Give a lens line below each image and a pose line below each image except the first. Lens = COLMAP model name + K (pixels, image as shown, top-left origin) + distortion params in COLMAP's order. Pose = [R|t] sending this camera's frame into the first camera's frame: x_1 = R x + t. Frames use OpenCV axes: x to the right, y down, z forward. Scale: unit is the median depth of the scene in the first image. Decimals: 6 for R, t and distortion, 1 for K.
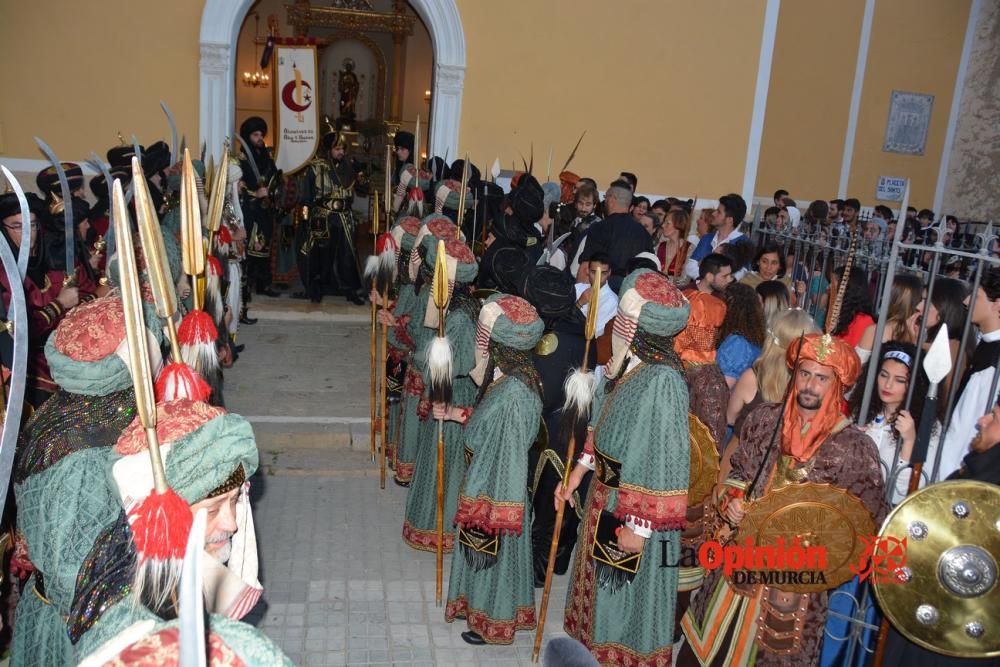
lens RADIAL K [[842.4, 0, 500.0], [0, 842.4, 333.5], [0, 0, 1]] dist [-0.055760, 0.001964]
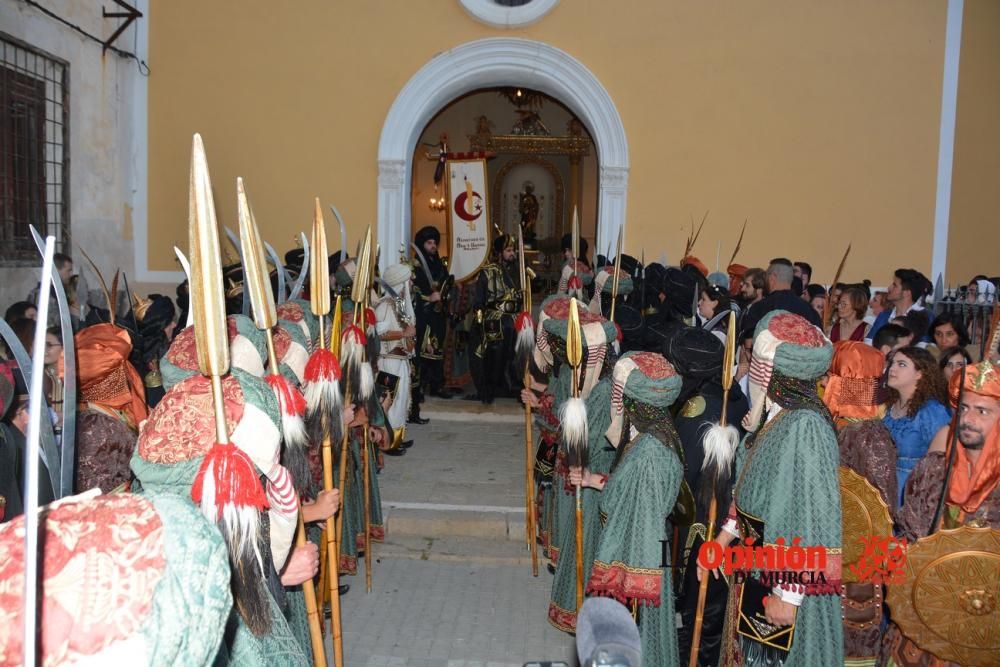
lens RADIAL K [[842.4, 0, 500.0], [0, 842.4, 333.5], [0, 0, 1]] dist [-0.055760, 0.001964]
pose [[0.971013, -0.035931, -0.236309, 0.074867], [-0.003351, 0.986493, -0.163770, 0.087990], [0.239002, 0.159815, 0.957777, 0.036728]]
